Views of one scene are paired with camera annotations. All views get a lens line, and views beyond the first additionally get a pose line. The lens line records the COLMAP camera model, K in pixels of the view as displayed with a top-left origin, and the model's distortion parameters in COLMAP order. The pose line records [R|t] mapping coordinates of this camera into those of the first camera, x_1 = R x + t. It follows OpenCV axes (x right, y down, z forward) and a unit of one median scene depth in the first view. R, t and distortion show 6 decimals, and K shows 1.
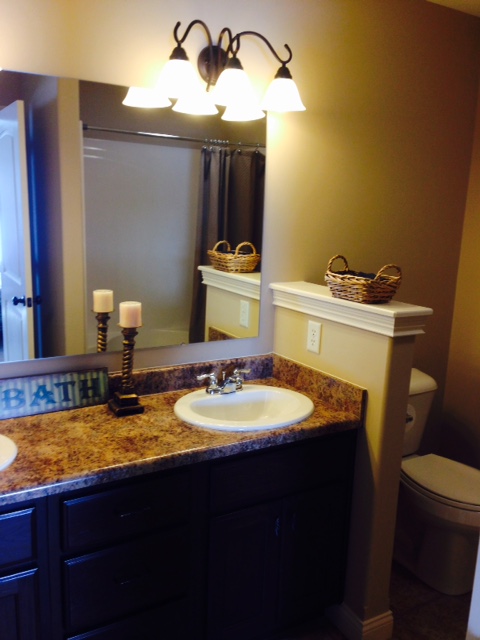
lens RADIAL K [[592.4, 0, 245.3], [0, 592.4, 316.2], [0, 0, 1]] dist [0.046176, 0.000000]
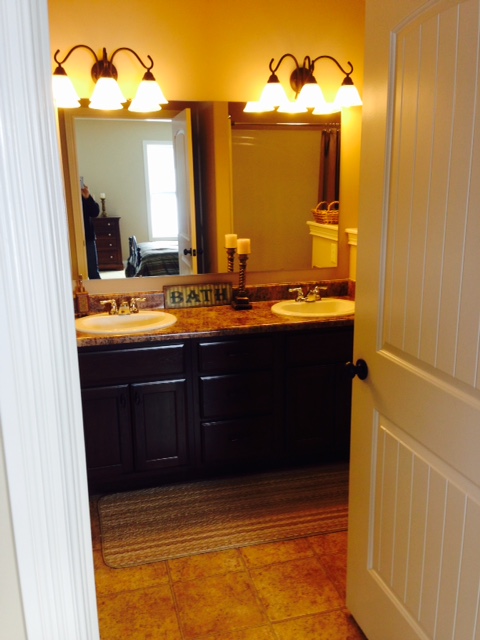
lens RADIAL K [[592.4, 0, 239.0], [0, 592.4, 324.5], [0, 0, 1]] dist [0.046176, 0.000000]
pose [[0.954732, 0.026636, -0.296274, 0.265664], [-0.011156, 0.998489, 0.053815, 0.117681], [0.297259, -0.048074, 0.953586, -0.524195]]
